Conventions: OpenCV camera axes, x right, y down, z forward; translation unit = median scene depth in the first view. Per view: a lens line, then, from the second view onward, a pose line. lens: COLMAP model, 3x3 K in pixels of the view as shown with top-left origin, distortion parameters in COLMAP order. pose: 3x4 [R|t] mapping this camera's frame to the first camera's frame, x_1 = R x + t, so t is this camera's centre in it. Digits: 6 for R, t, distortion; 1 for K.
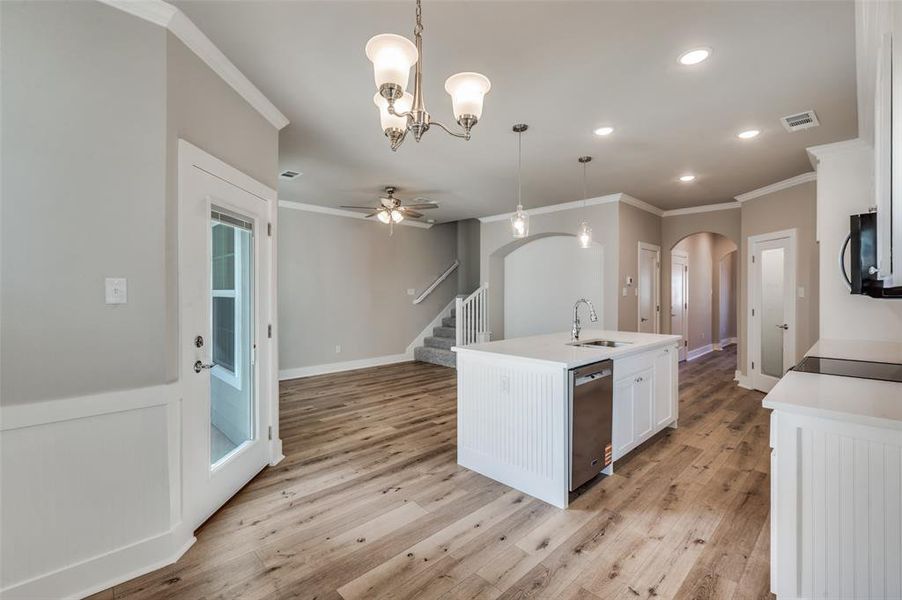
lens RADIAL K [[398.0, 0, 453.6], [0, 398.0, 292.7], [0, 0, 1]] dist [-0.001073, -0.000169]
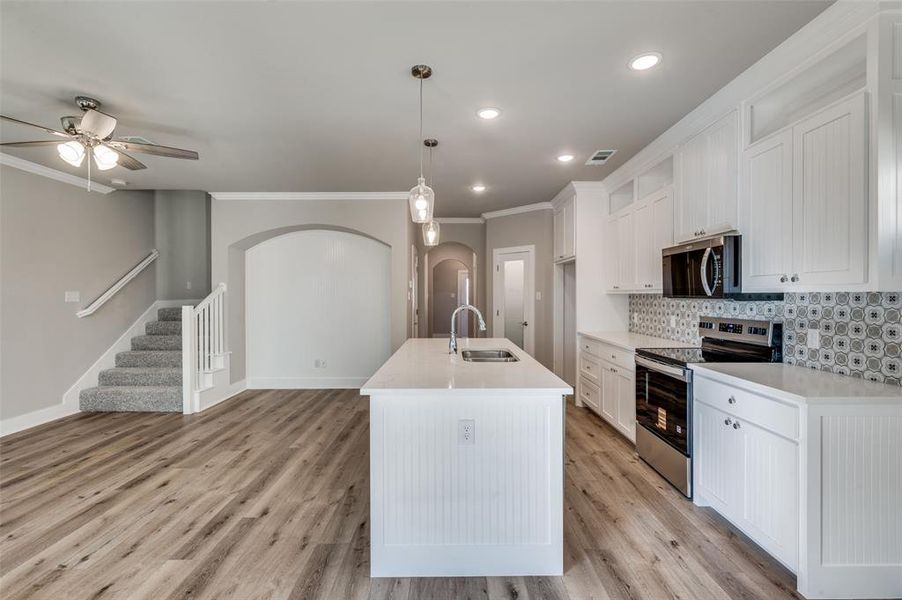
lens RADIAL K [[396.2, 0, 452.2], [0, 396.2, 297.8], [0, 0, 1]] dist [-0.000089, -0.000312]
pose [[0.697543, -0.006484, 0.716513, -0.219484], [0.003941, 0.999979, 0.005213, -0.002428], [-0.716532, -0.000813, 0.697554, 0.314790]]
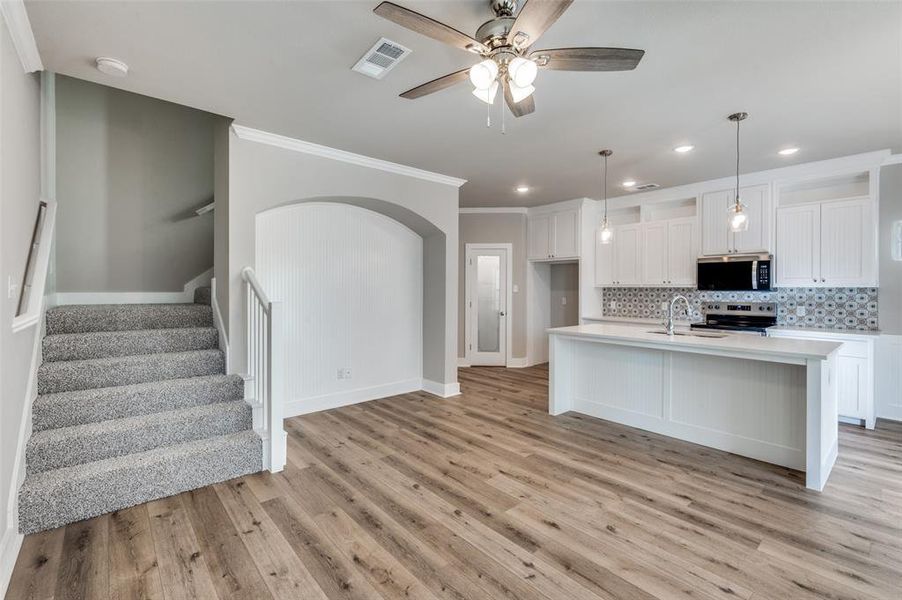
lens RADIAL K [[398.0, 0, 453.6], [0, 398.0, 292.7], [0, 0, 1]] dist [-0.001073, -0.000169]
pose [[0.064199, -0.011506, 0.997871, -0.573938], [0.000029, 0.999934, 0.011527, -0.002888], [-0.997937, -0.000711, 0.064196, 1.124590]]
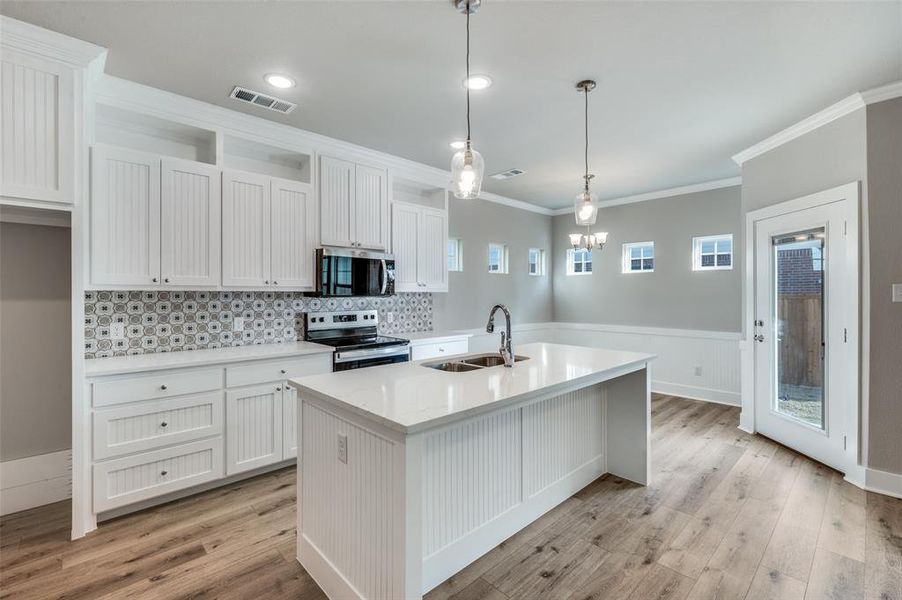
lens RADIAL K [[398.0, 0, 453.6], [0, 398.0, 292.7], [0, 0, 1]] dist [-0.001073, -0.000169]
pose [[-0.999817, -0.000717, 0.019132, 0.290529], [-0.000701, 0.999999, 0.000851, -0.003891], [-0.019133, 0.000838, -0.999817, 1.250678]]
